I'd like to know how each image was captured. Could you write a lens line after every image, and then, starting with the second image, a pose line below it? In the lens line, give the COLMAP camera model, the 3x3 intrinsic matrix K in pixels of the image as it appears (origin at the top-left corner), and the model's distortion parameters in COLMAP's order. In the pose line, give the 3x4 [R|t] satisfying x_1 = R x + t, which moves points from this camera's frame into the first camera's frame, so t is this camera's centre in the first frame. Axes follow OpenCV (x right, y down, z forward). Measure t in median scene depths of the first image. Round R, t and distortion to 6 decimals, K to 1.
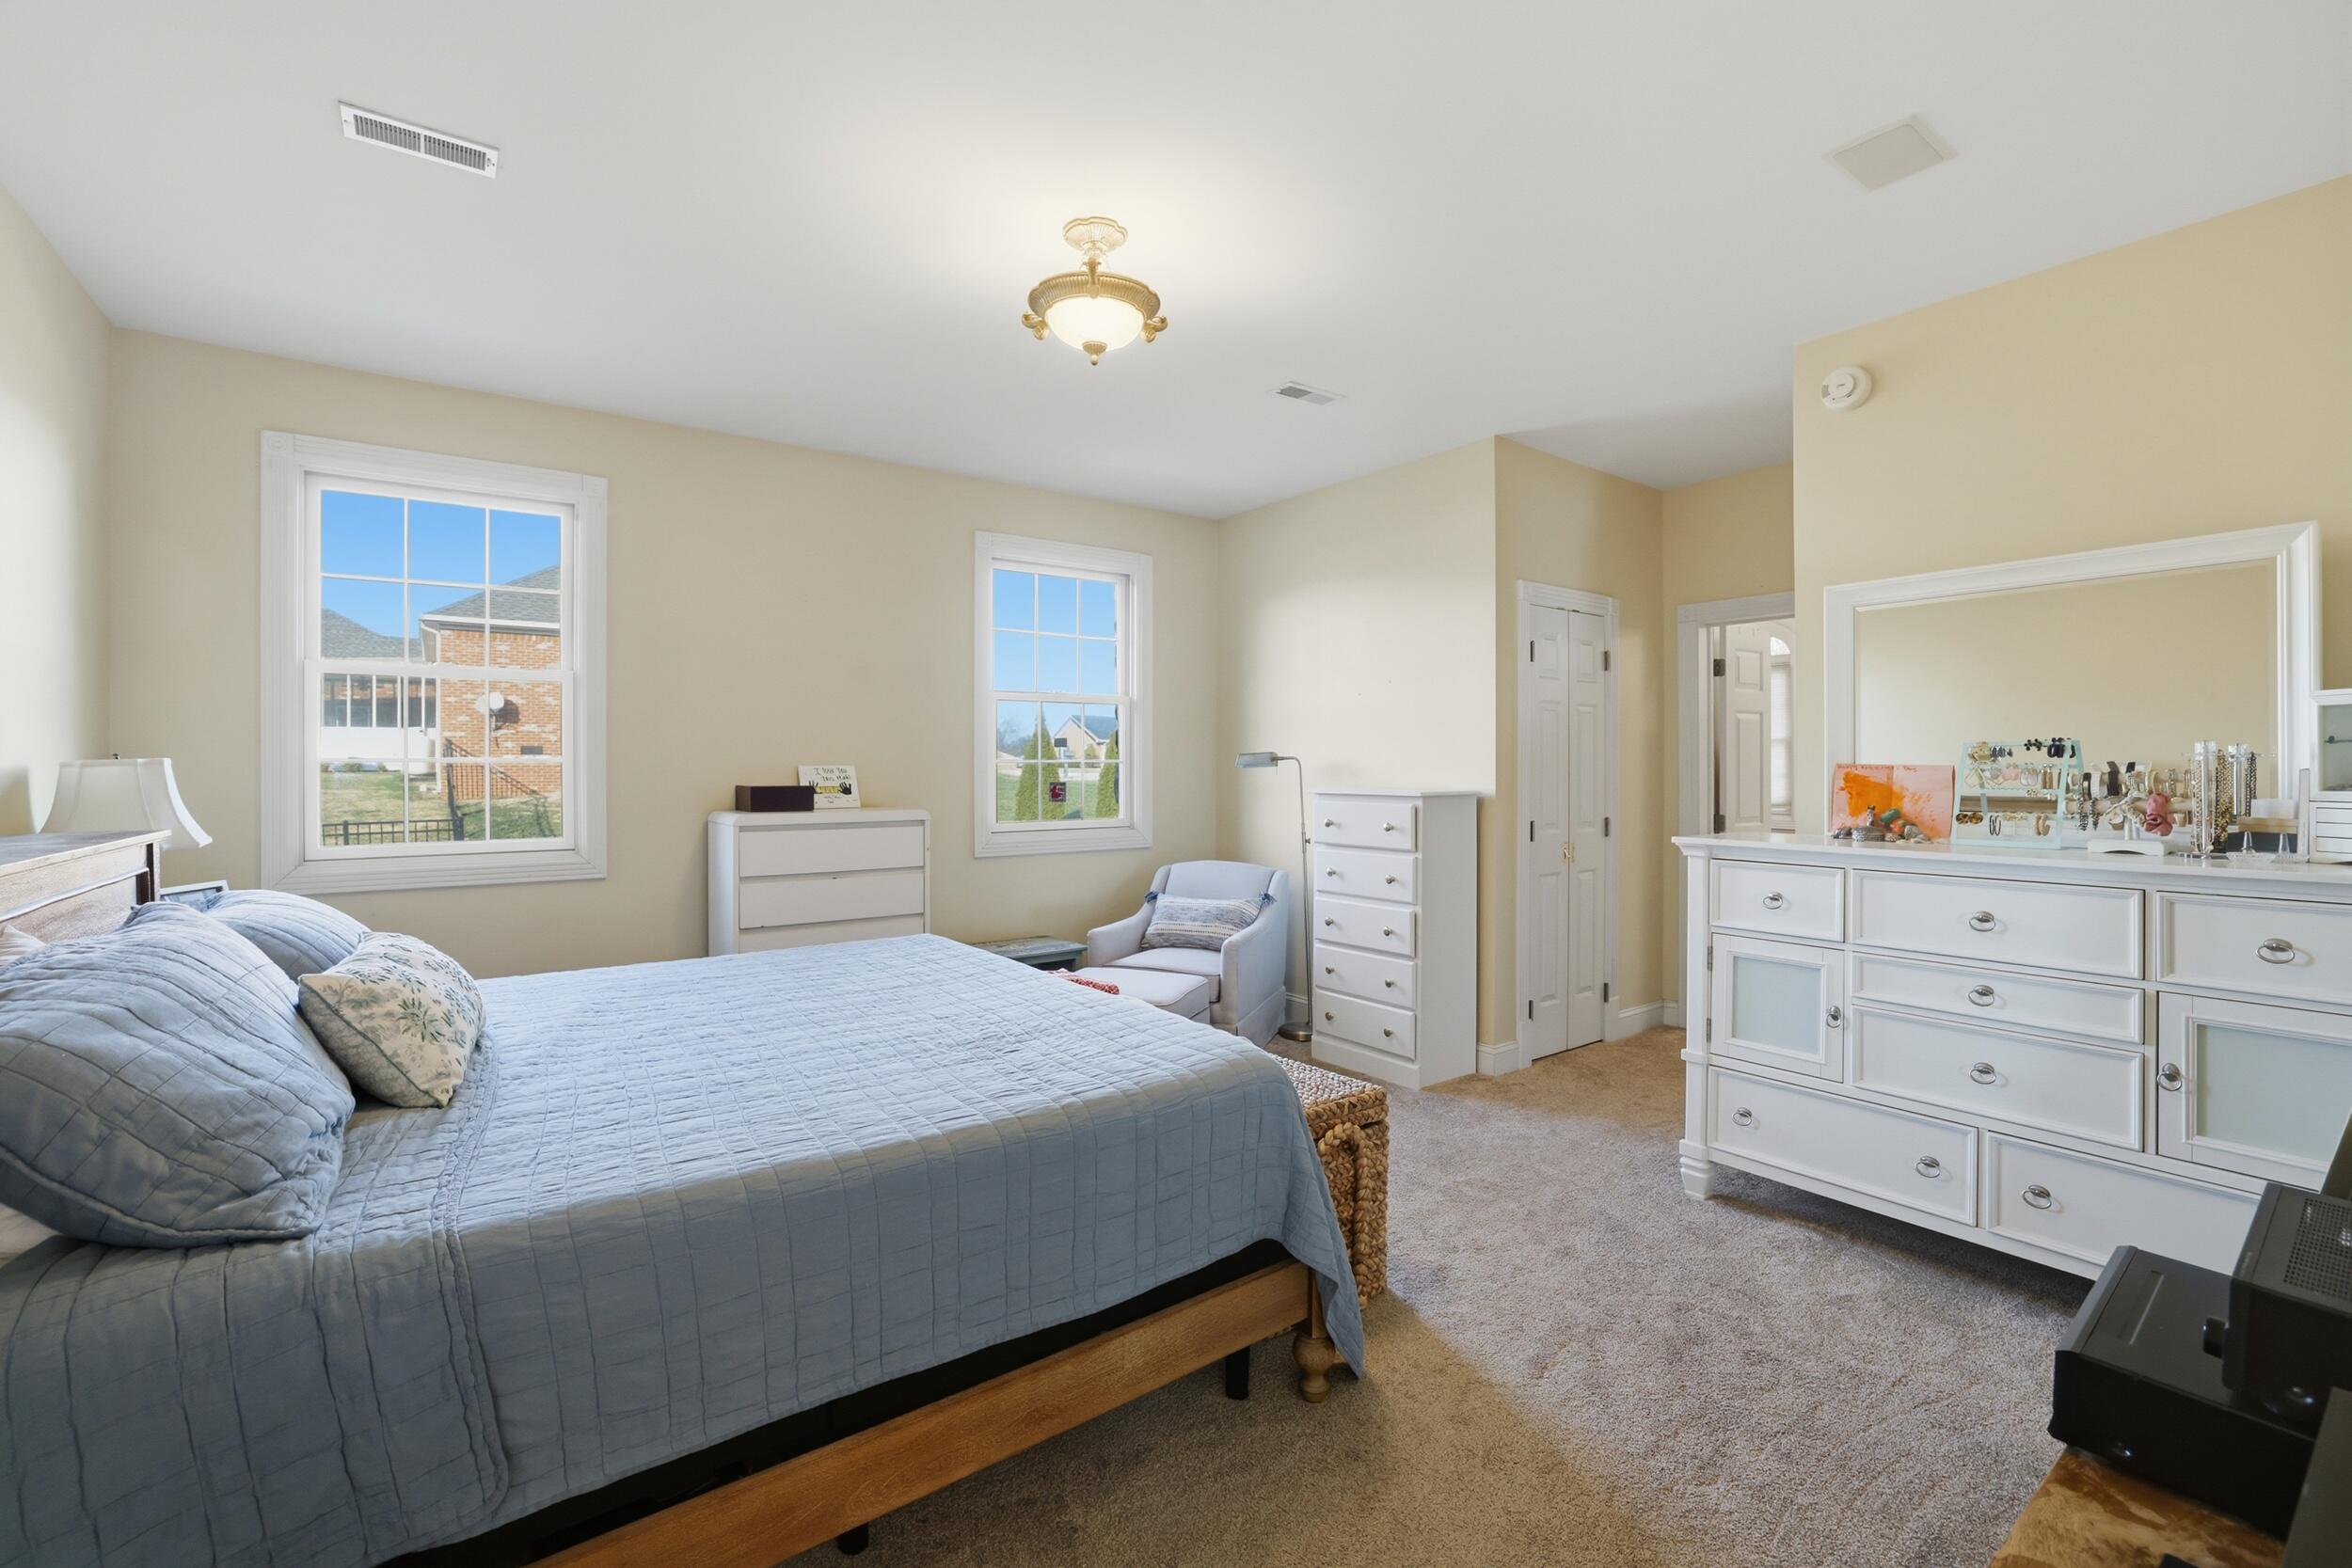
lens RADIAL K [[1001.3, 0, 1166.0], [0, 1001.3, 767.0], [0, 0, 1]] dist [-0.055018, 0.021221]
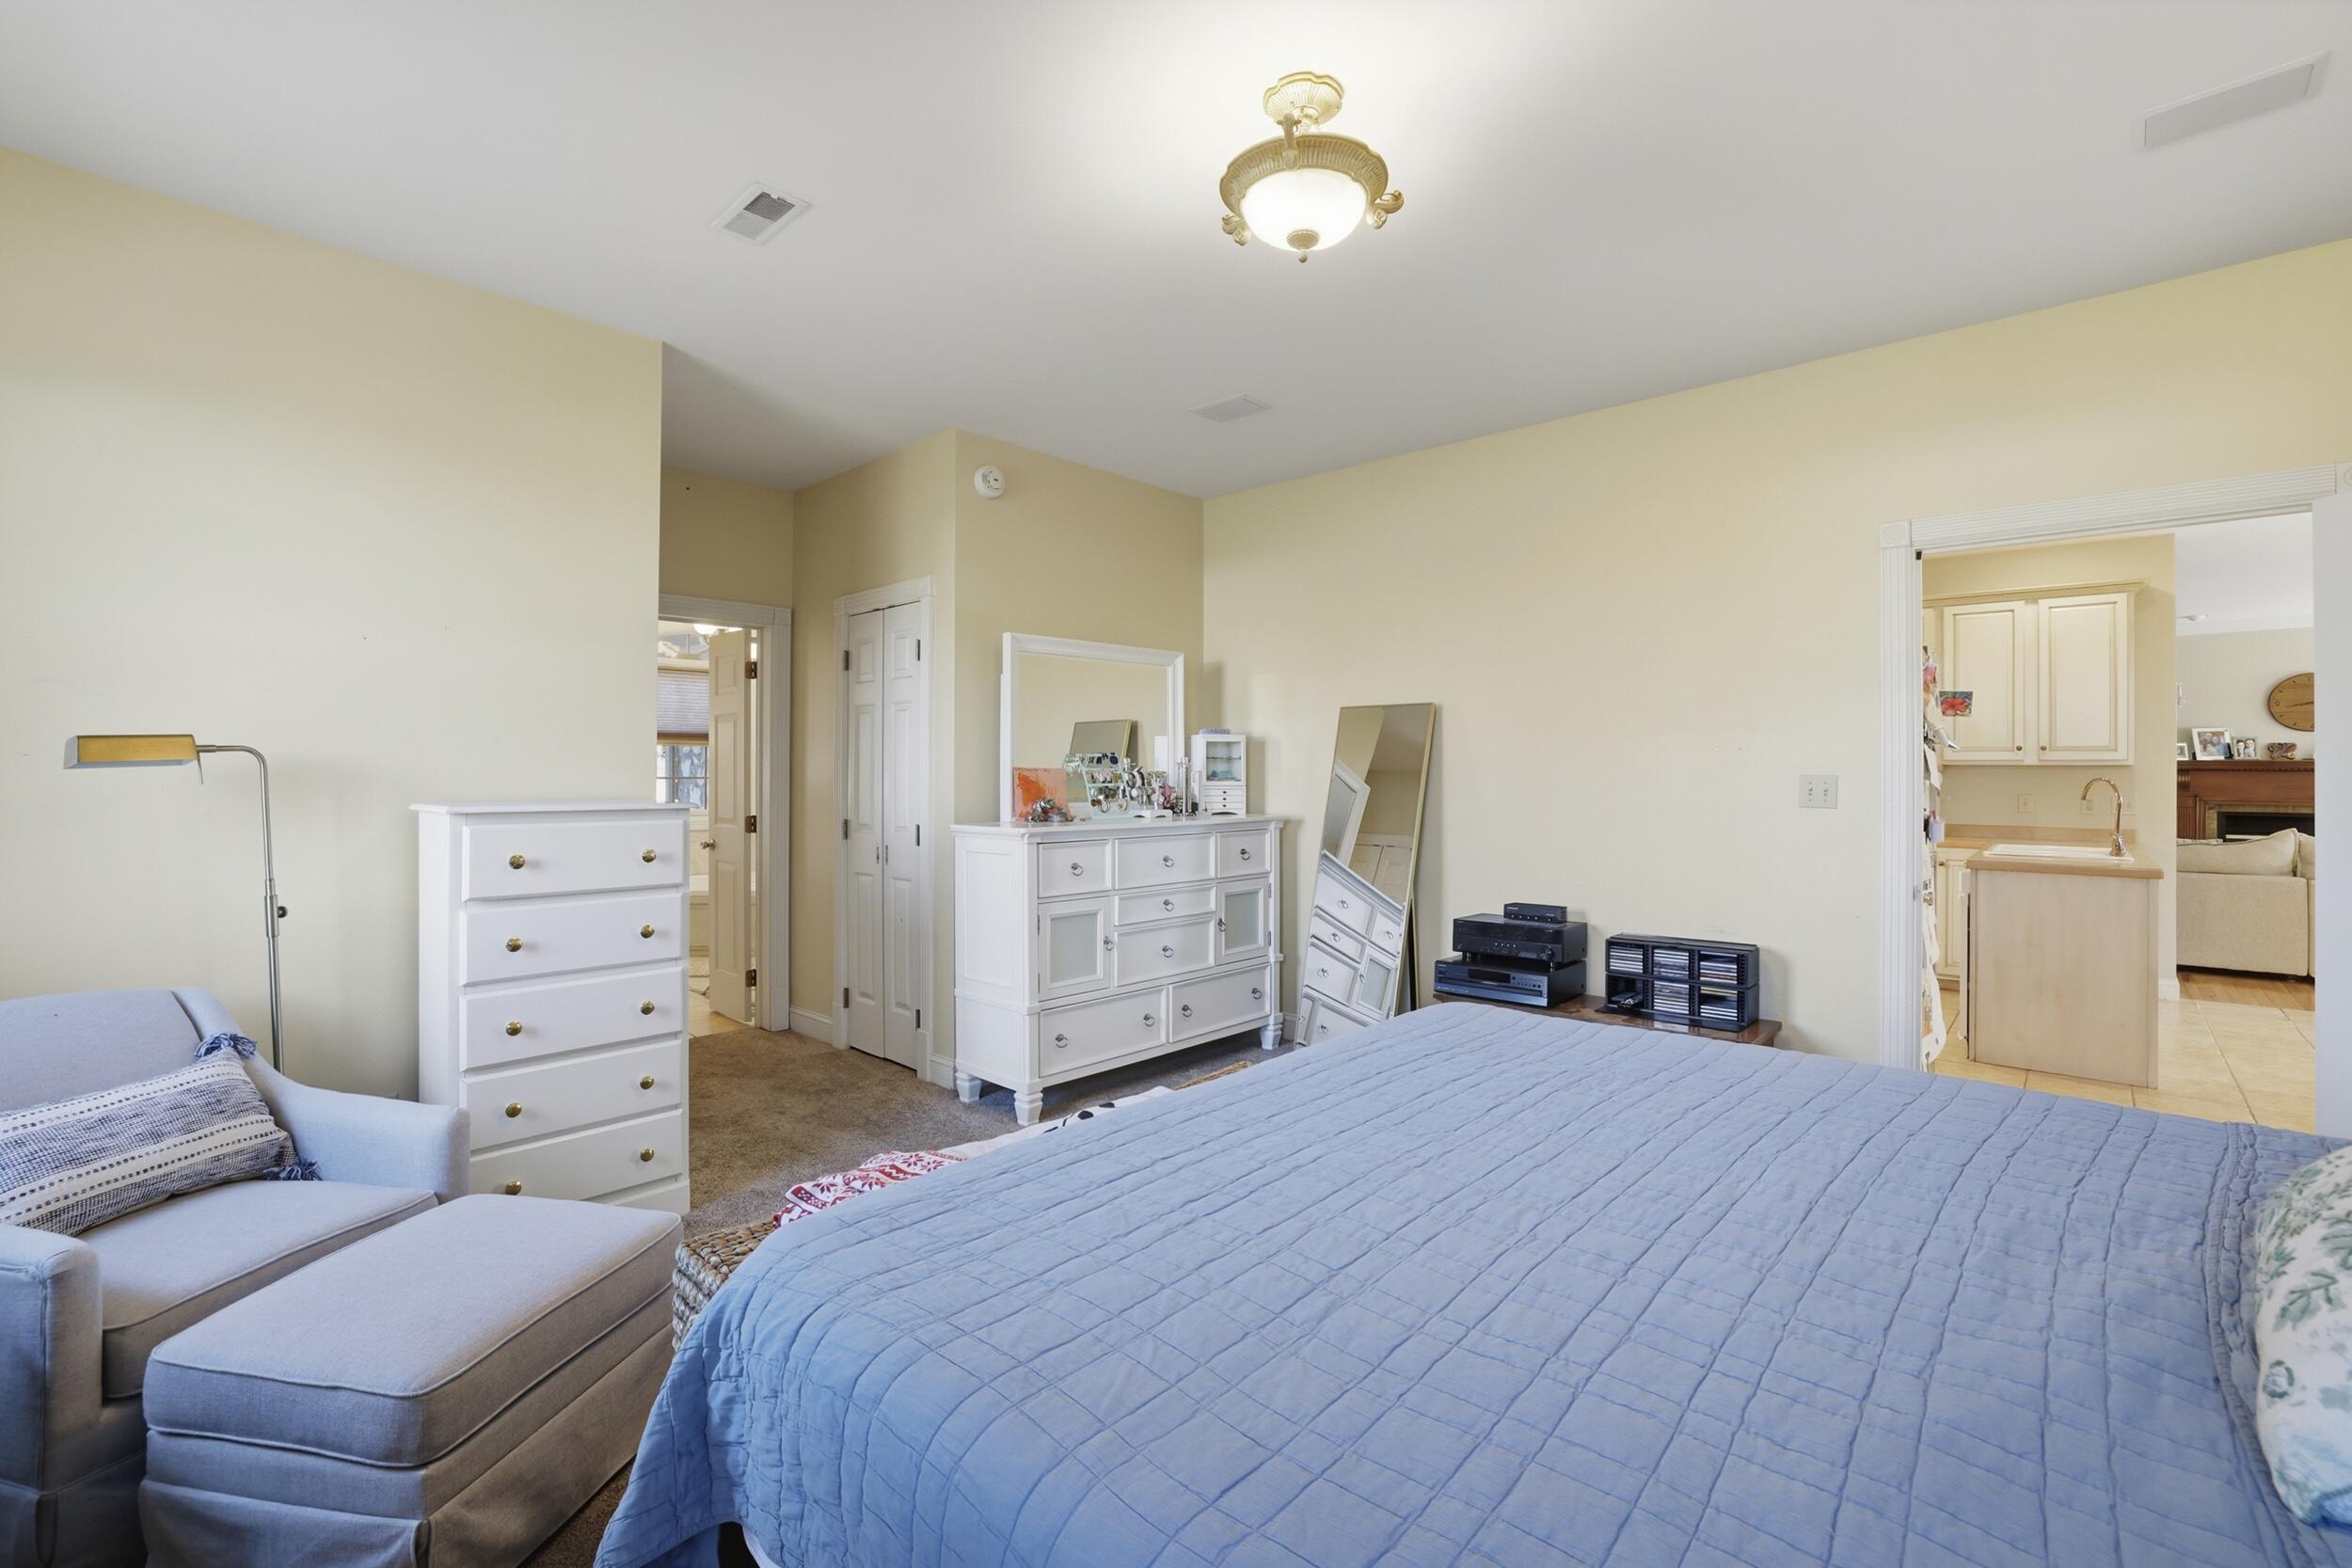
lens RADIAL K [[1001.3, 0, 1166.0], [0, 1001.3, 767.0], [0, 0, 1]] dist [-0.055018, 0.021221]
pose [[-0.173178, 0.005591, 0.984875, -0.802535], [0.001998, 0.999984, -0.005325, 0.004864], [-0.984889, 0.001046, -0.173186, 1.205998]]
